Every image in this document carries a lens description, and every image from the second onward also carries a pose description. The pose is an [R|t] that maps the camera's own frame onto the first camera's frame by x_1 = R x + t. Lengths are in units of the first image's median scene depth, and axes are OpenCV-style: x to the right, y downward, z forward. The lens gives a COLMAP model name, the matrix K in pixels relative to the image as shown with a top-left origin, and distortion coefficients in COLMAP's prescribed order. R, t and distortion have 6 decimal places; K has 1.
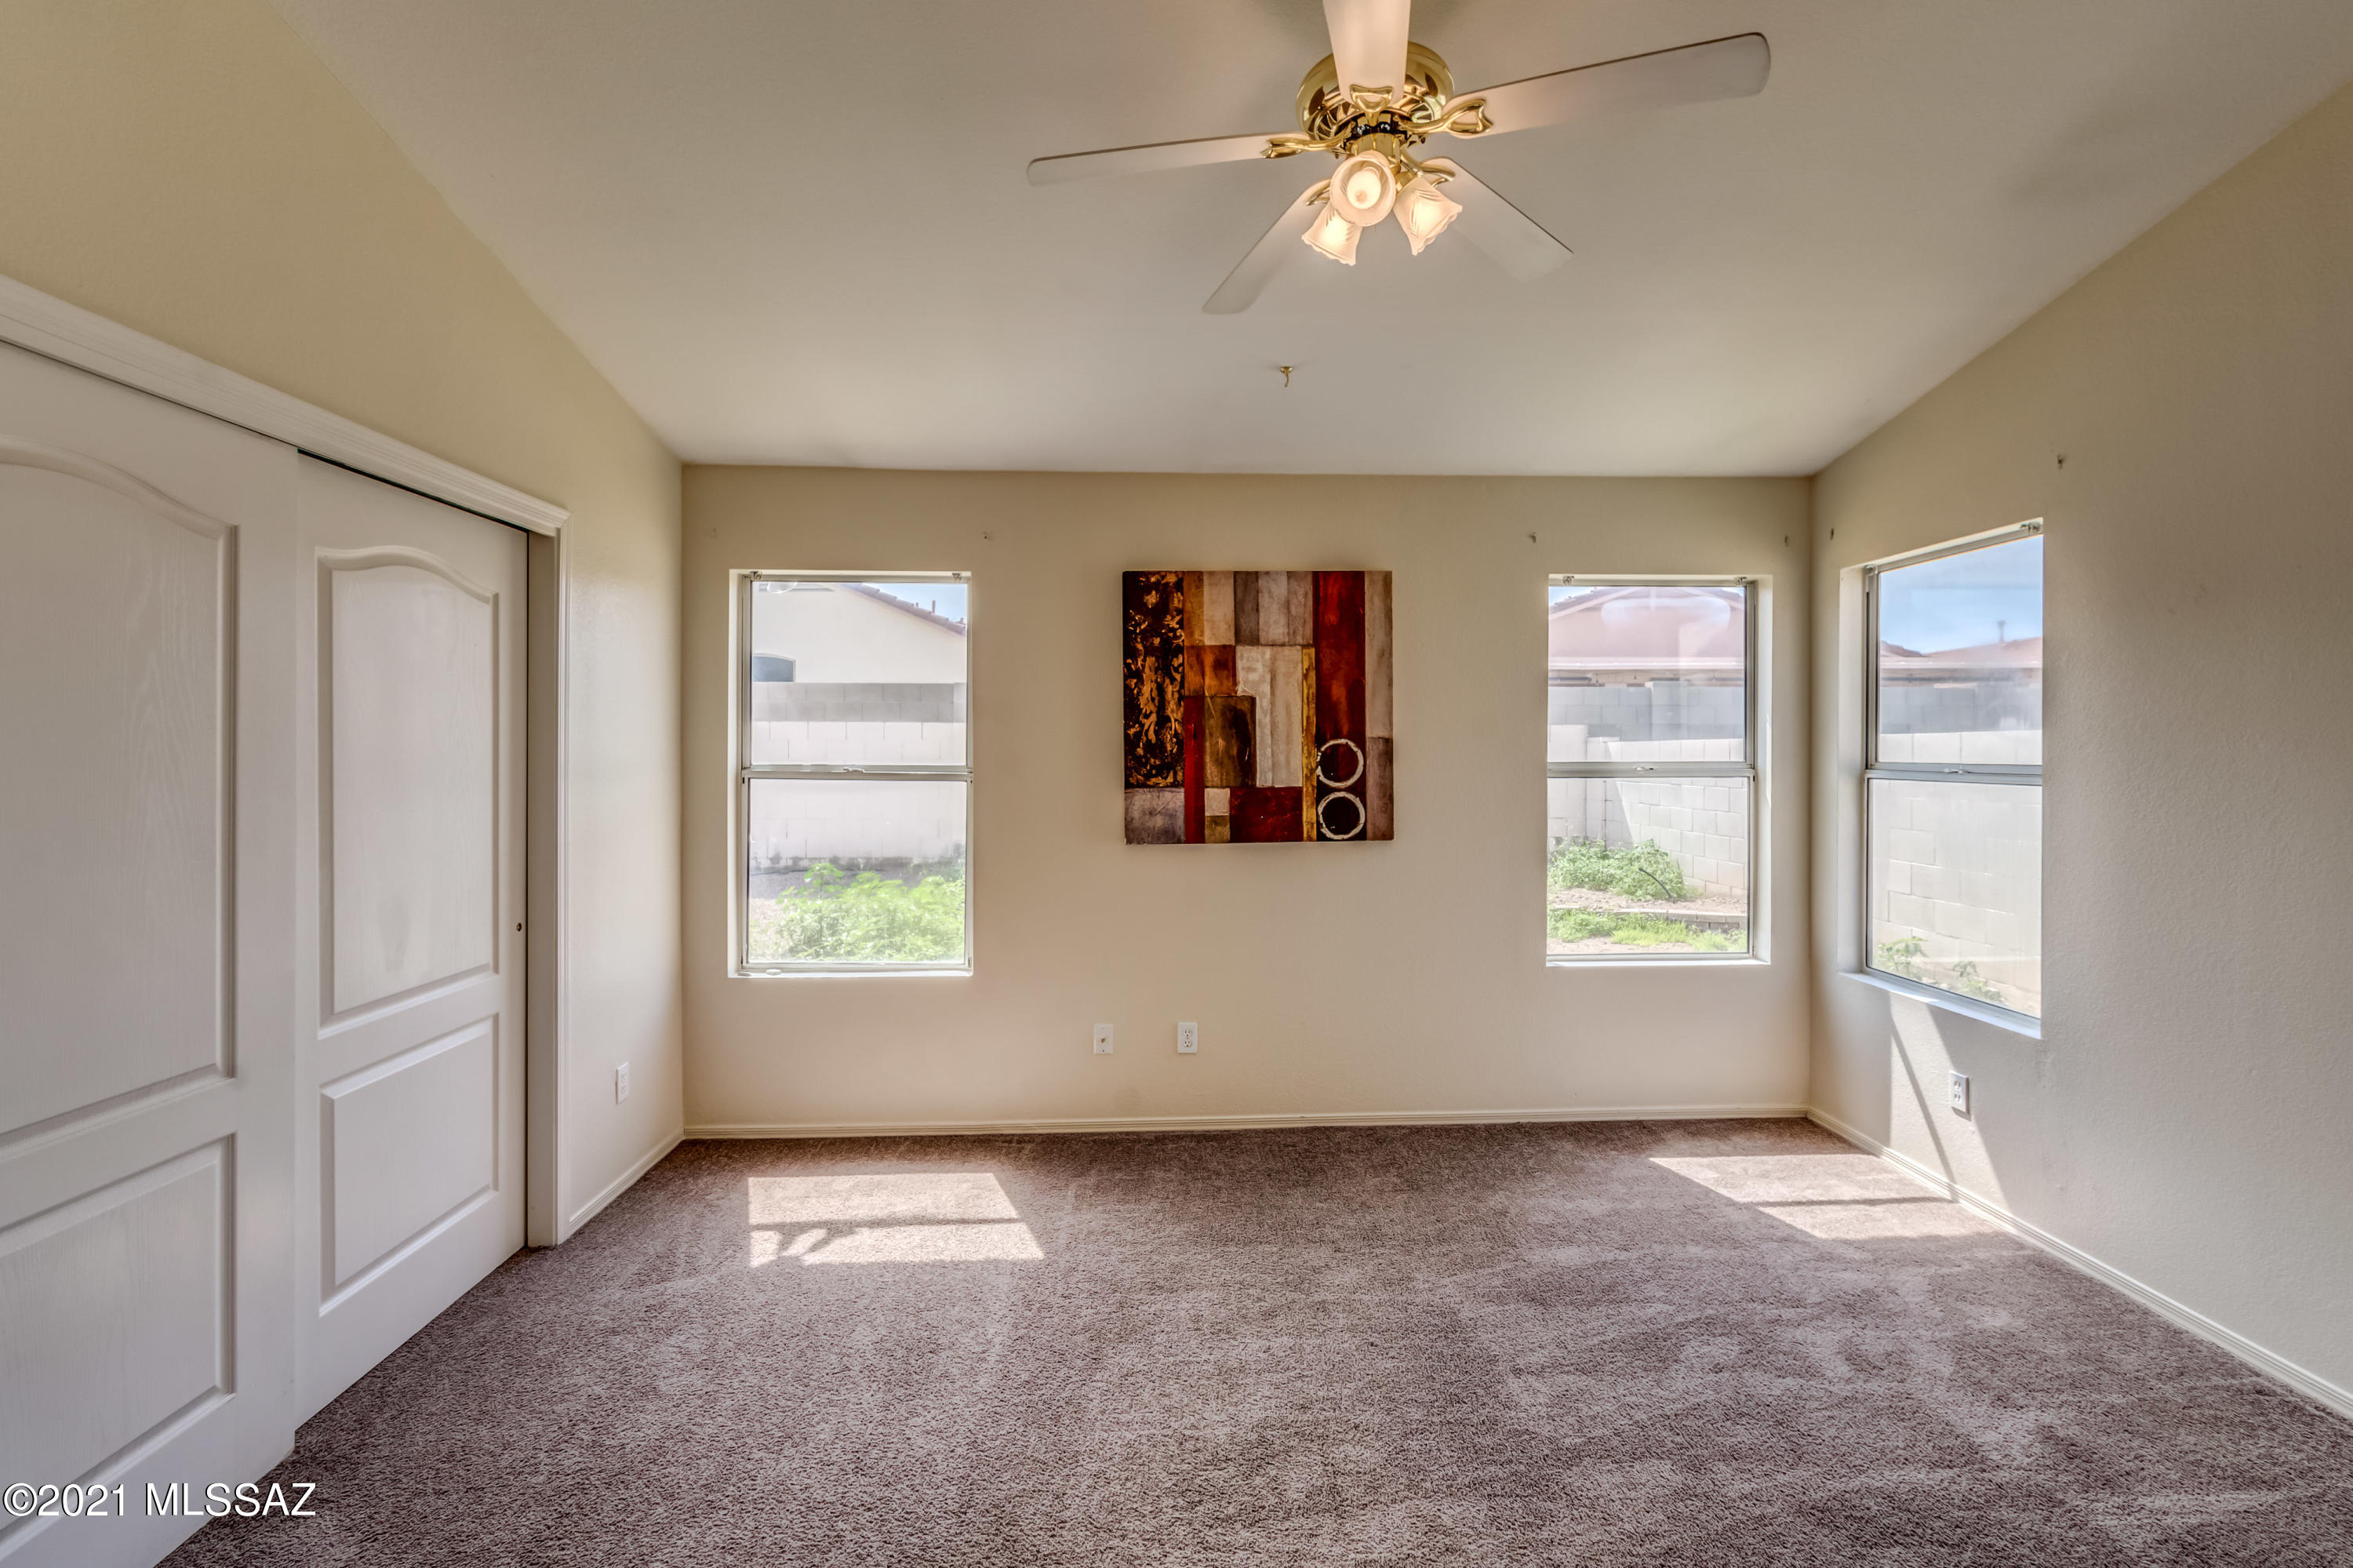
lens RADIAL K [[1048.0, 0, 1194.6], [0, 1048.0, 794.3], [0, 0, 1]] dist [0.003055, 0.000537]
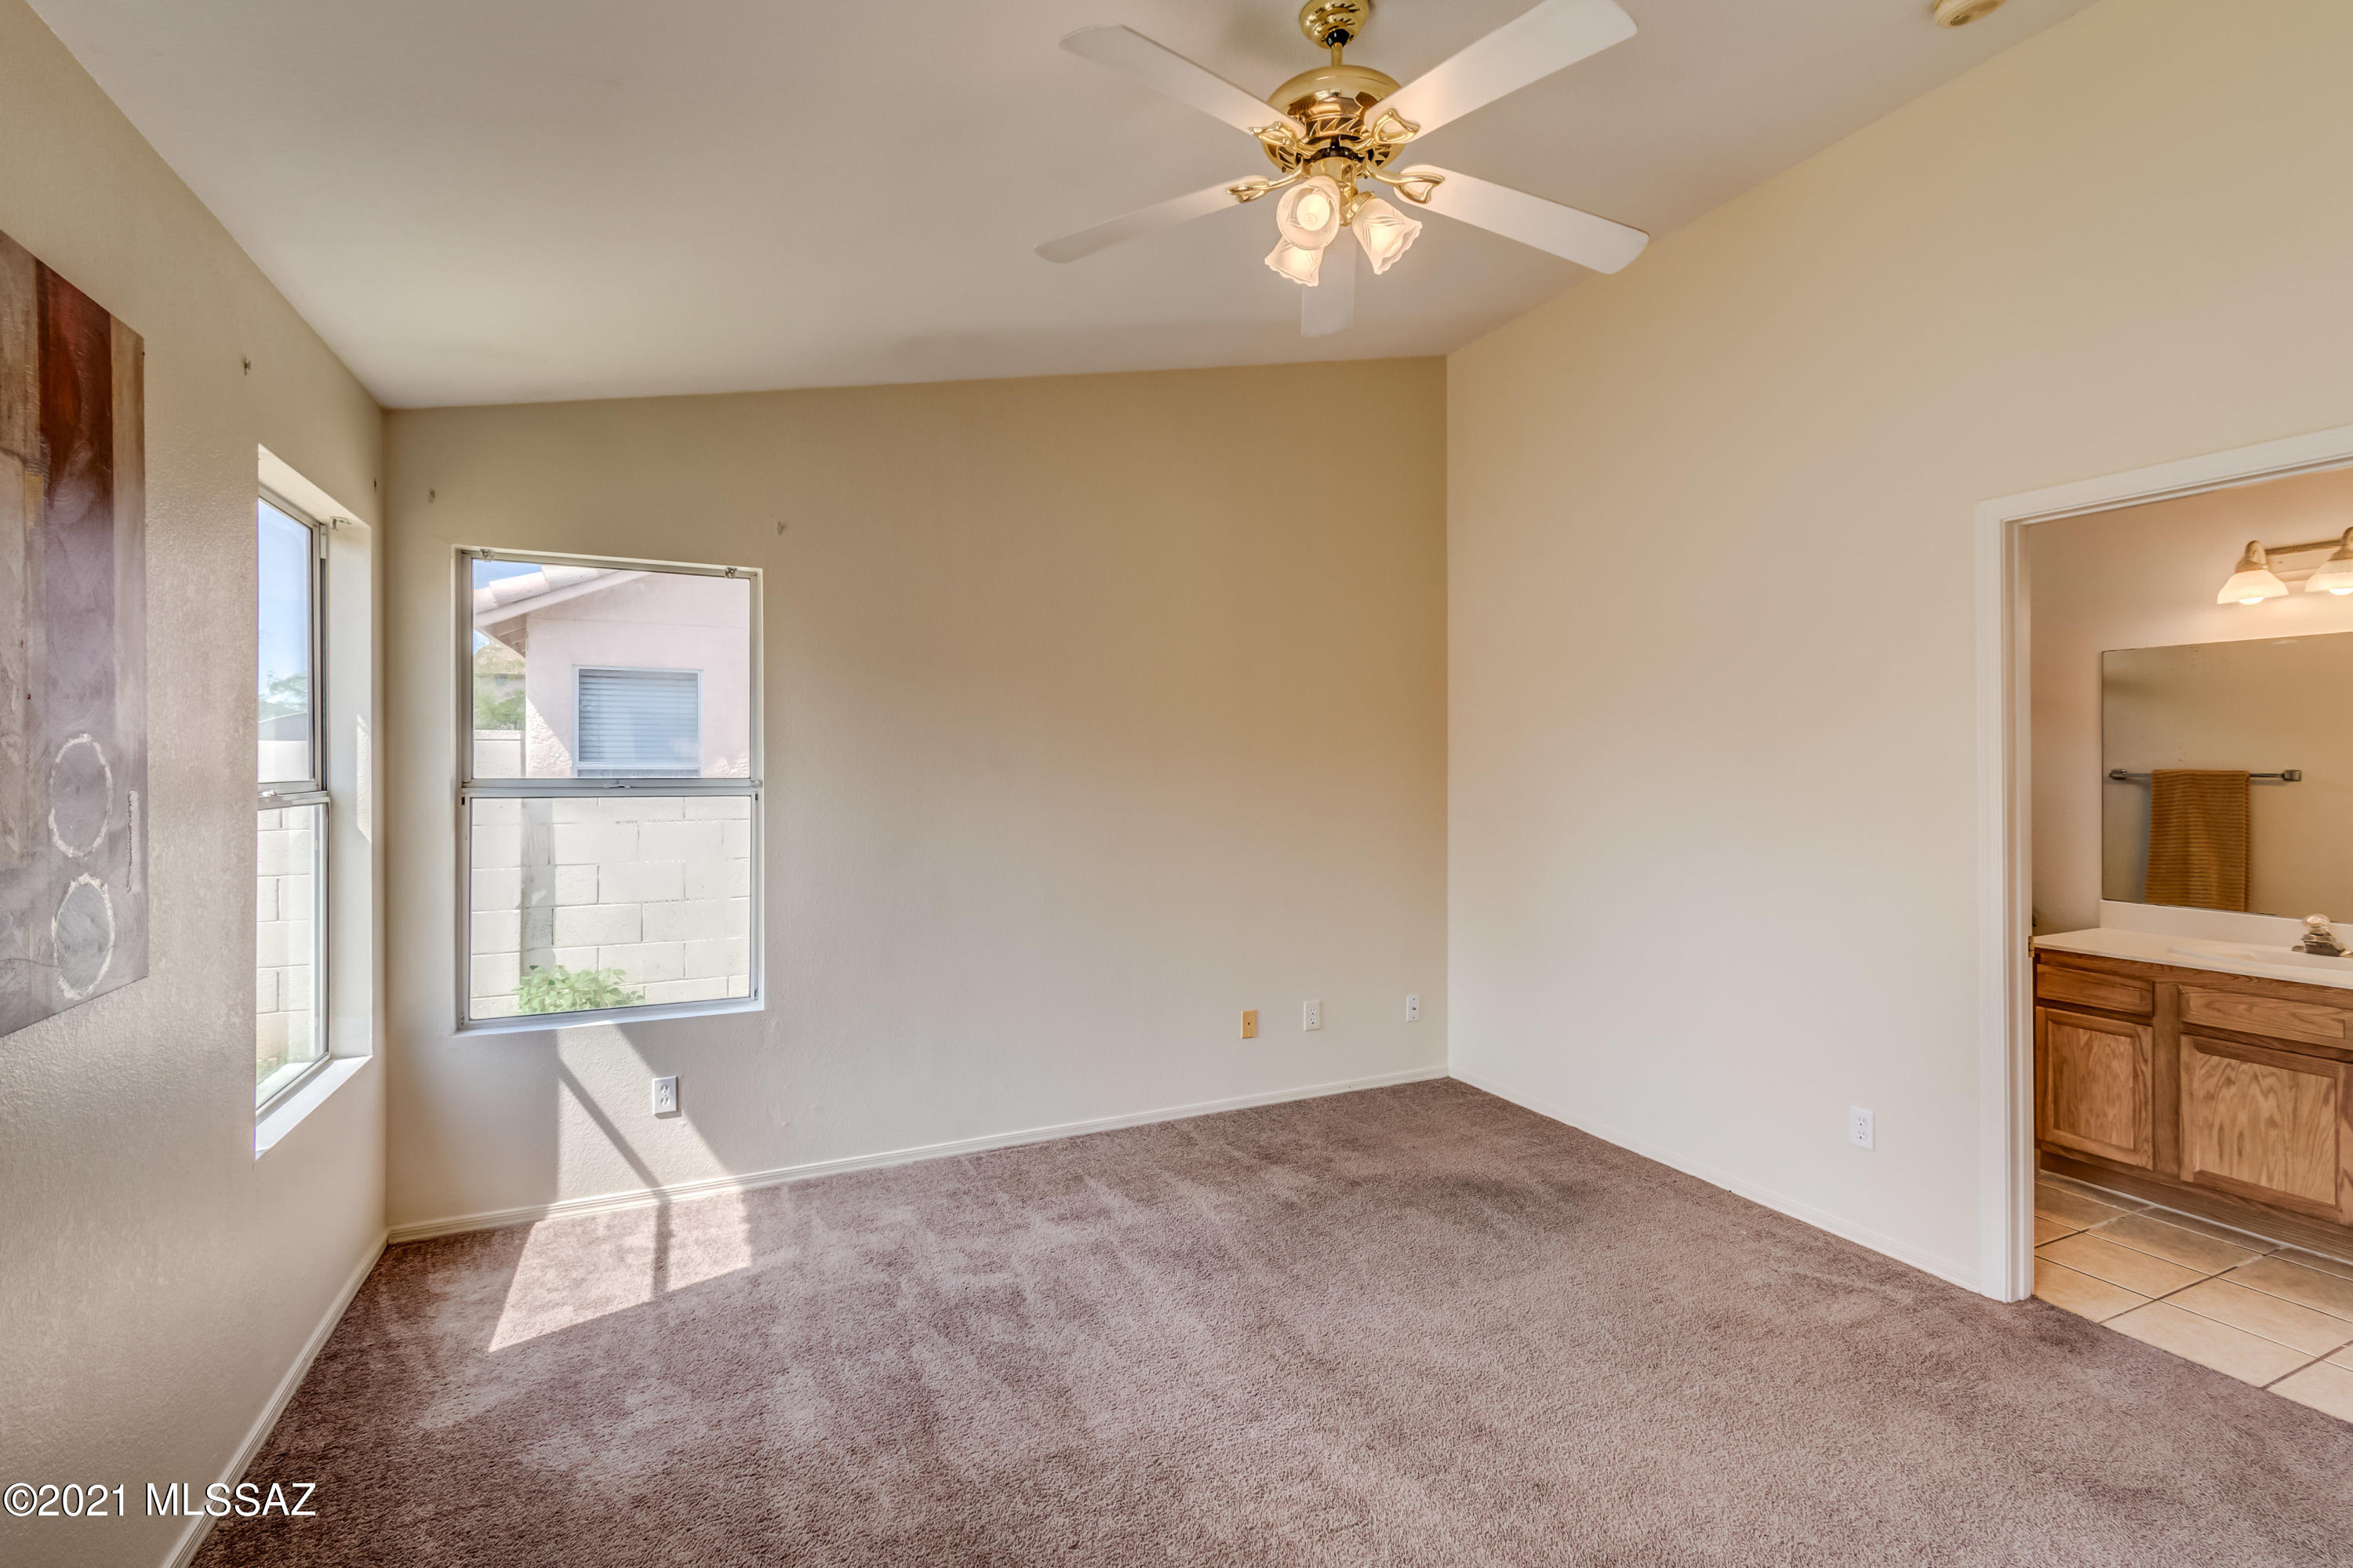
lens RADIAL K [[1049.0, 0, 1194.2], [0, 1049.0, 772.0], [0, 0, 1]] dist [0.001044, 0.000214]
pose [[-0.382809, -0.003748, 0.923820, -0.445721], [0.039377, 0.999017, 0.020370, -0.036936], [-0.922988, 0.044175, -0.382285, 0.943069]]
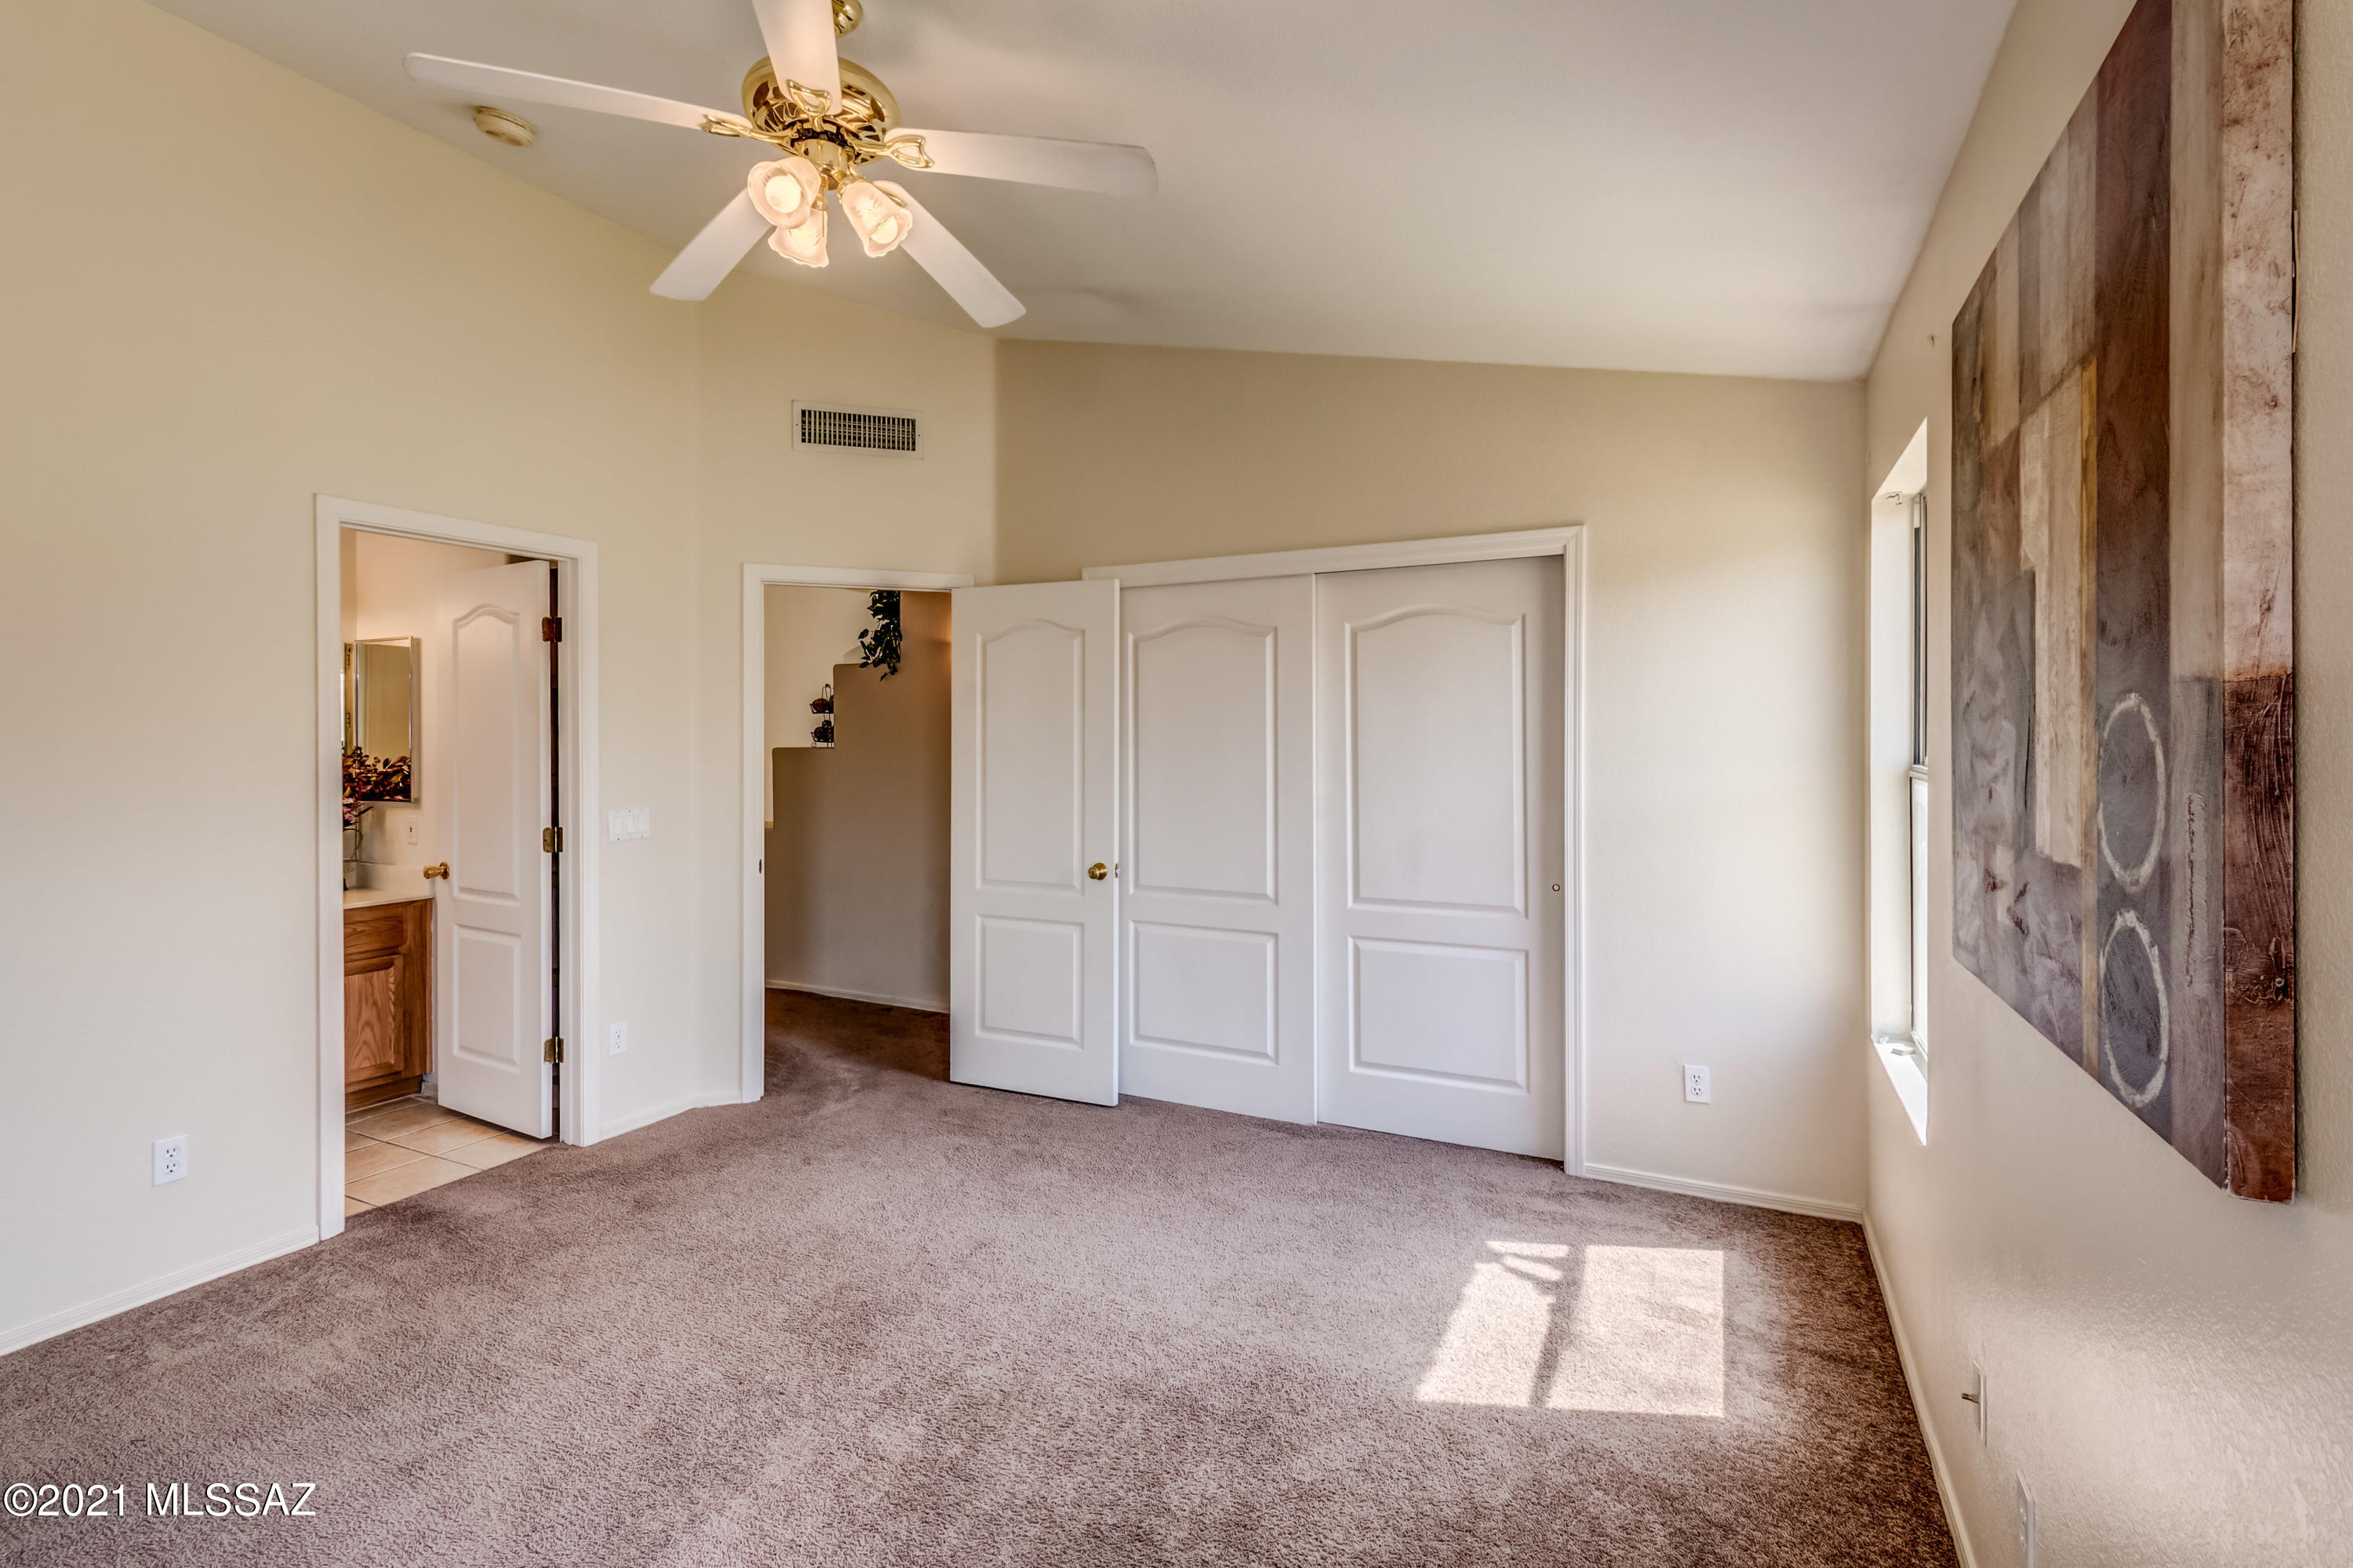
lens RADIAL K [[1038.5, 0, 1191.8], [0, 1038.5, 776.5], [0, 0, 1]] dist [0.001683, 0.000352]
pose [[-0.489477, 0.031132, -0.871461, 0.549882], [-0.033245, 0.997970, 0.054325, -0.047298], [0.871382, 0.055562, -0.487448, 1.128671]]
